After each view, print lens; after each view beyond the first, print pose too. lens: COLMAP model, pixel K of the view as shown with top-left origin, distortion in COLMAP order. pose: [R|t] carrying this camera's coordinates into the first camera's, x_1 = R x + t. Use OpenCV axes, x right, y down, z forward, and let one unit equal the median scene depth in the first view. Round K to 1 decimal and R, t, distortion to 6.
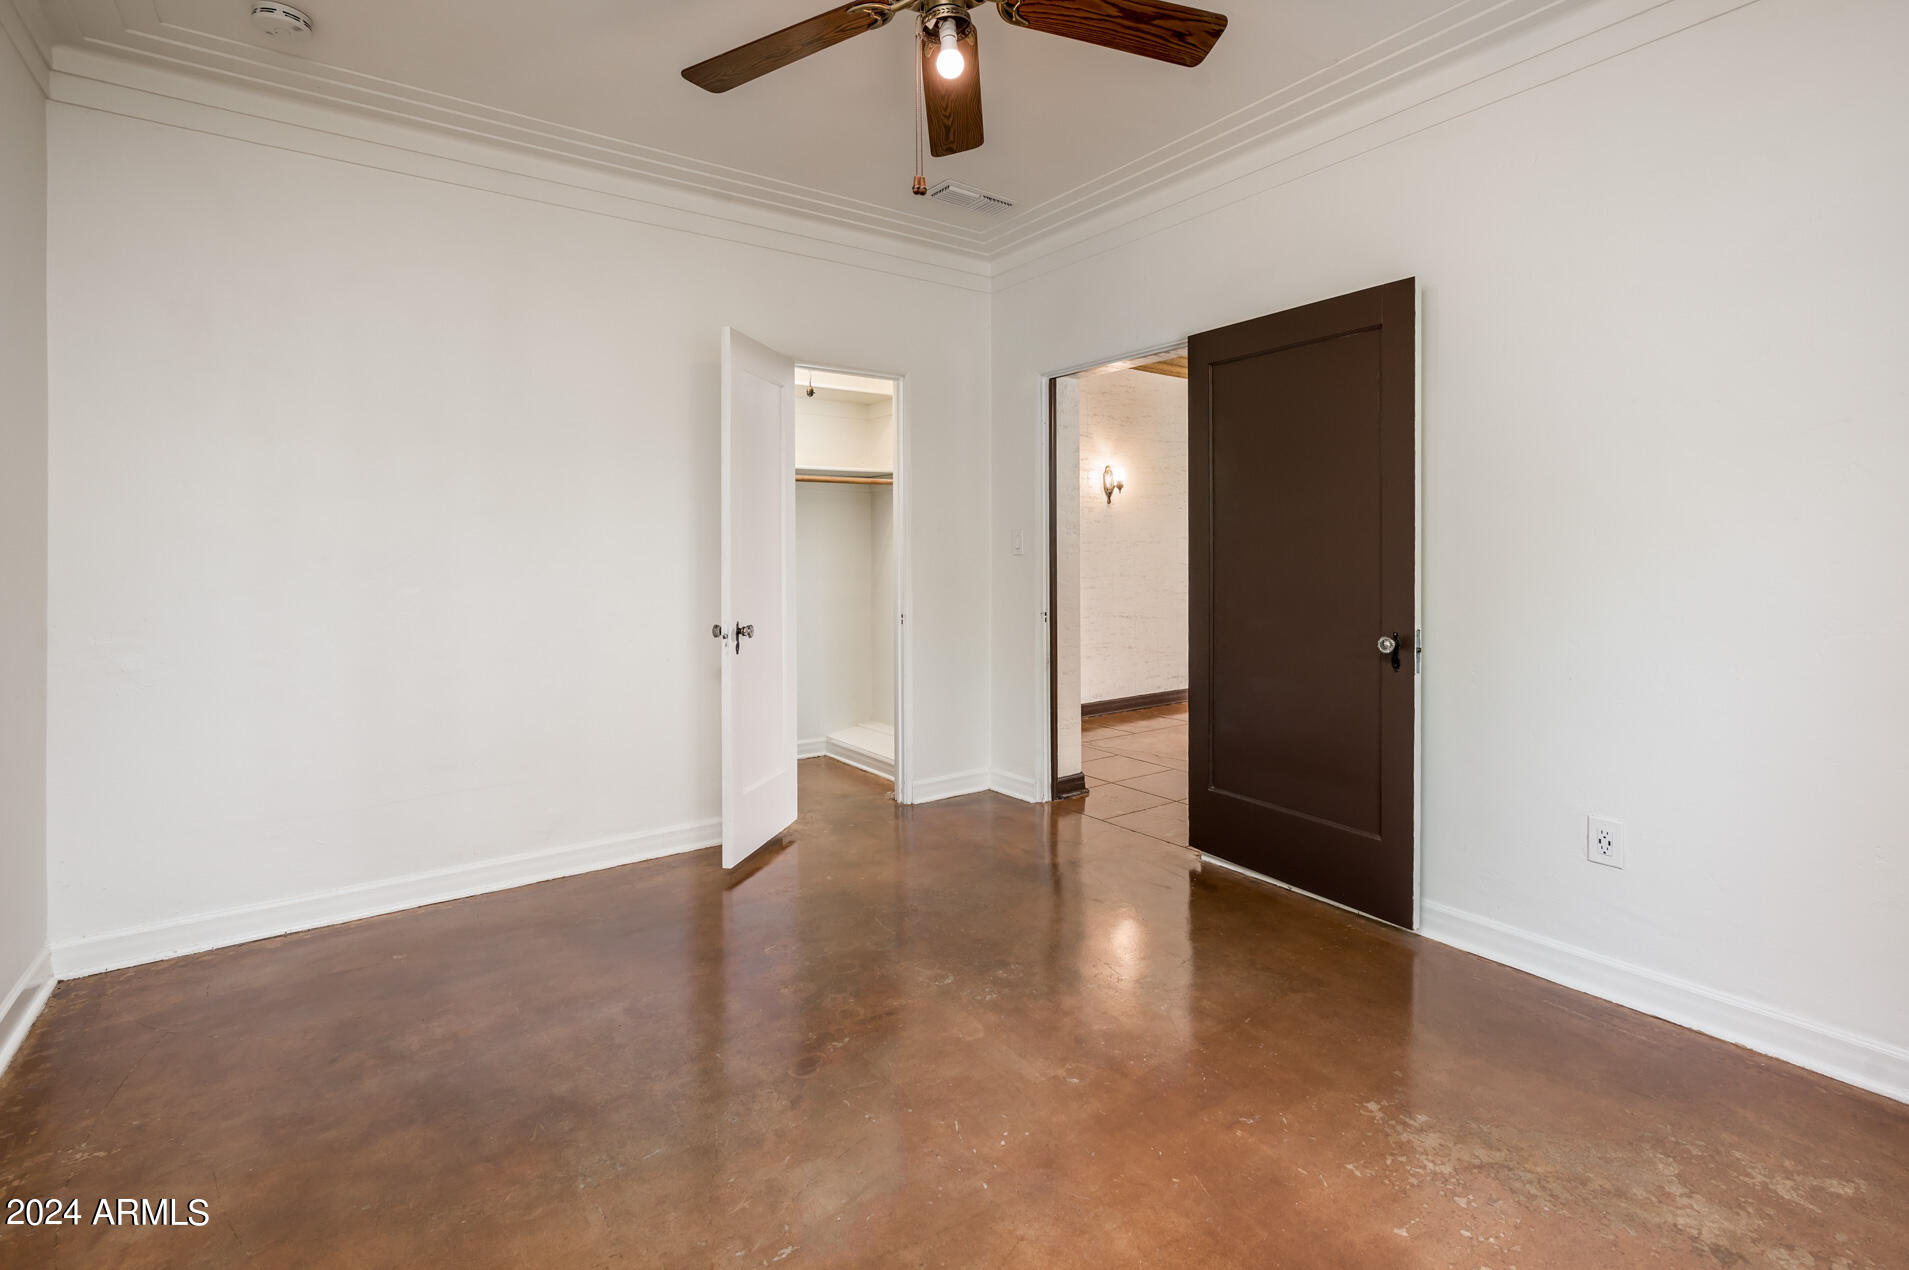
lens RADIAL K [[854.8, 0, 958.8], [0, 854.8, 553.1], [0, 0, 1]] dist [-0.000940, 0.000245]
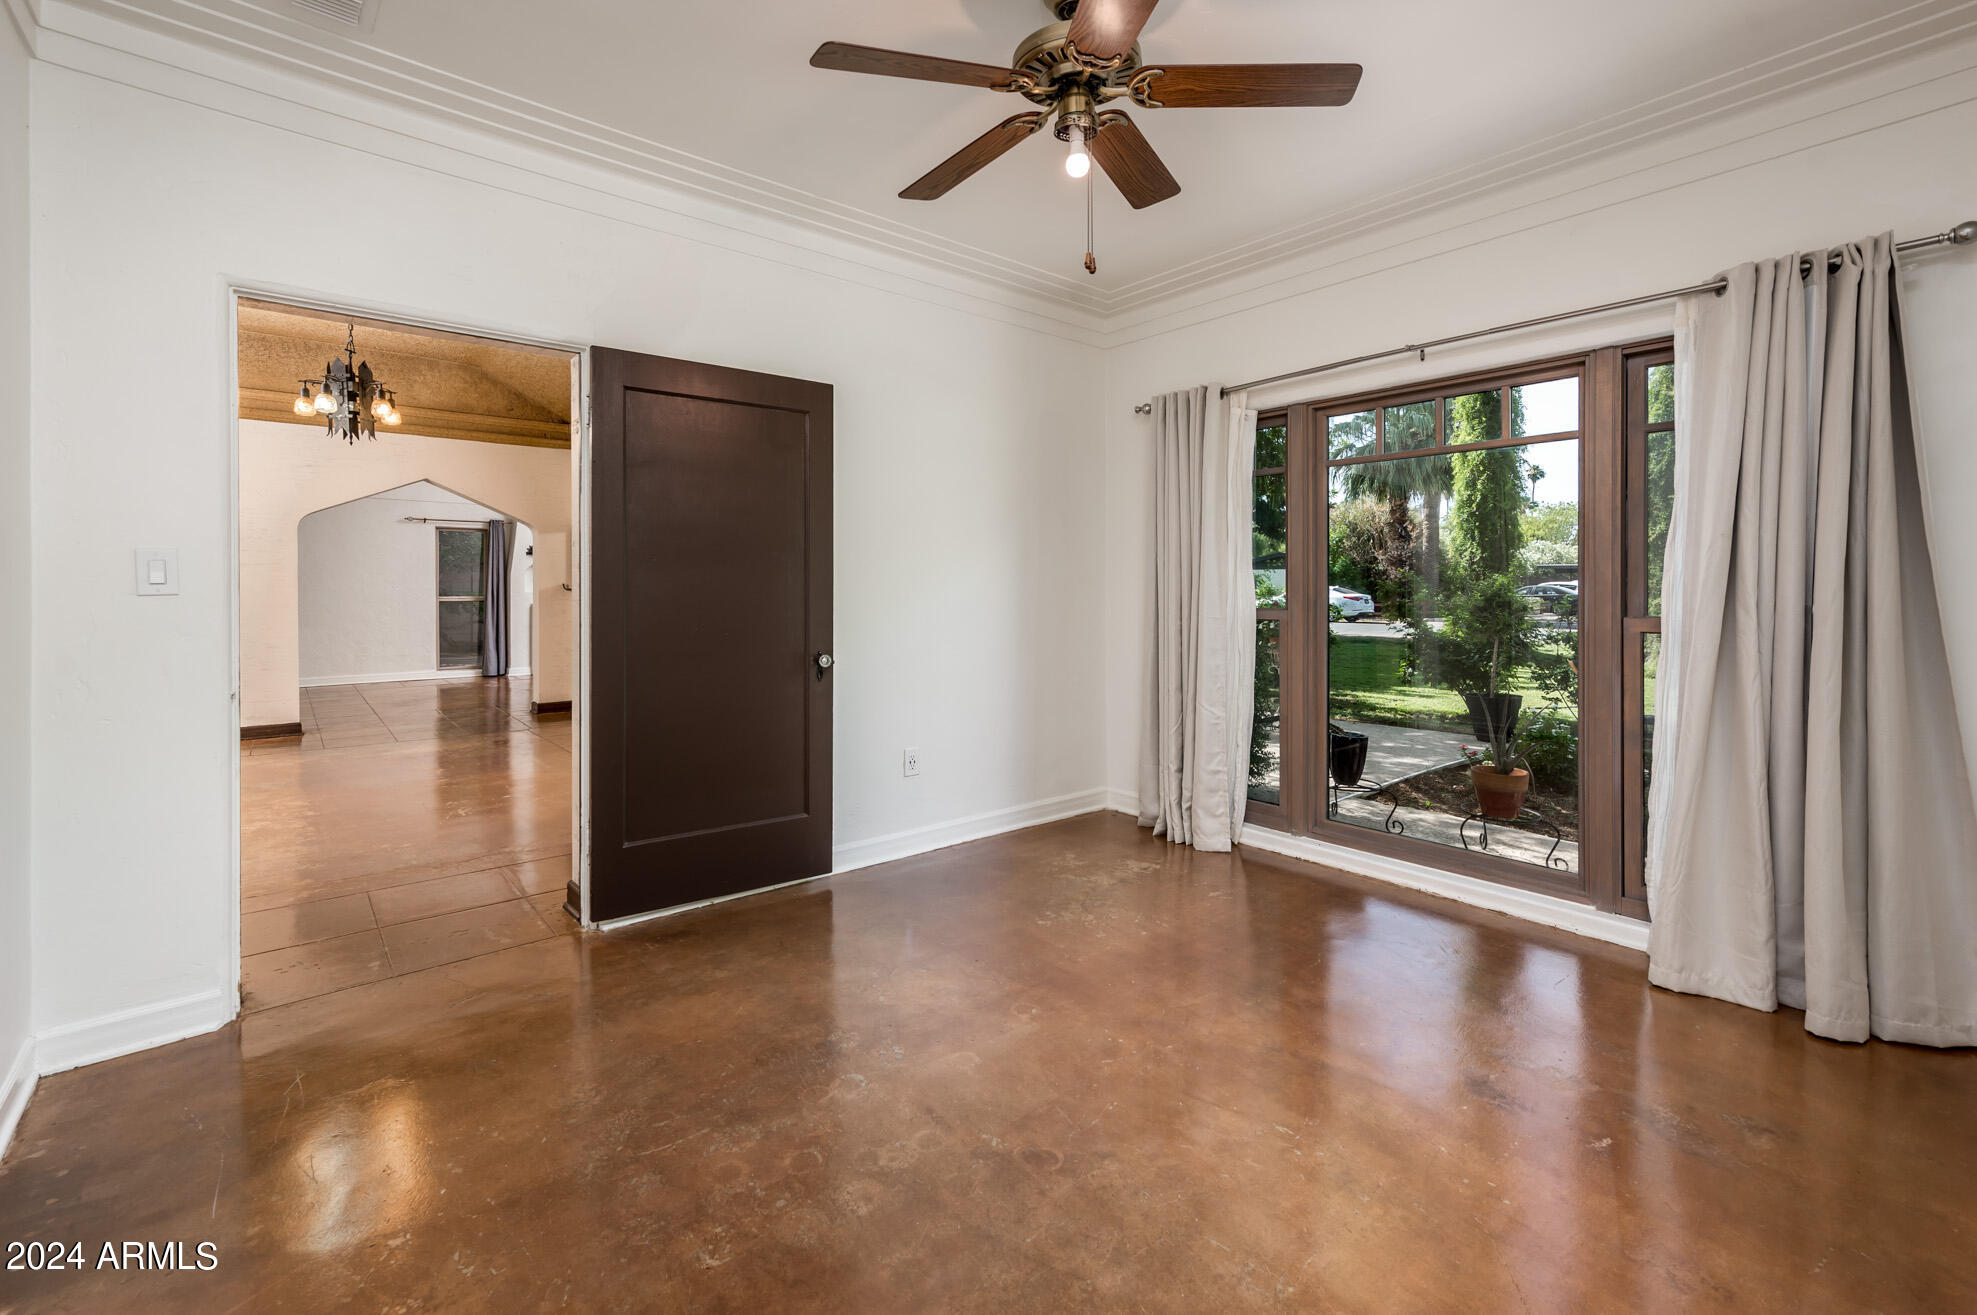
lens RADIAL K [[834.7, 0, 985.4], [0, 834.7, 592.9], [0, 0, 1]] dist [0.001587, 0.000135]
pose [[-0.042133, 0.000479, 0.999112, -0.948664], [0.004303, 0.999991, -0.000298, 0.007043], [-0.999103, 0.004287, -0.042135, 0.985382]]
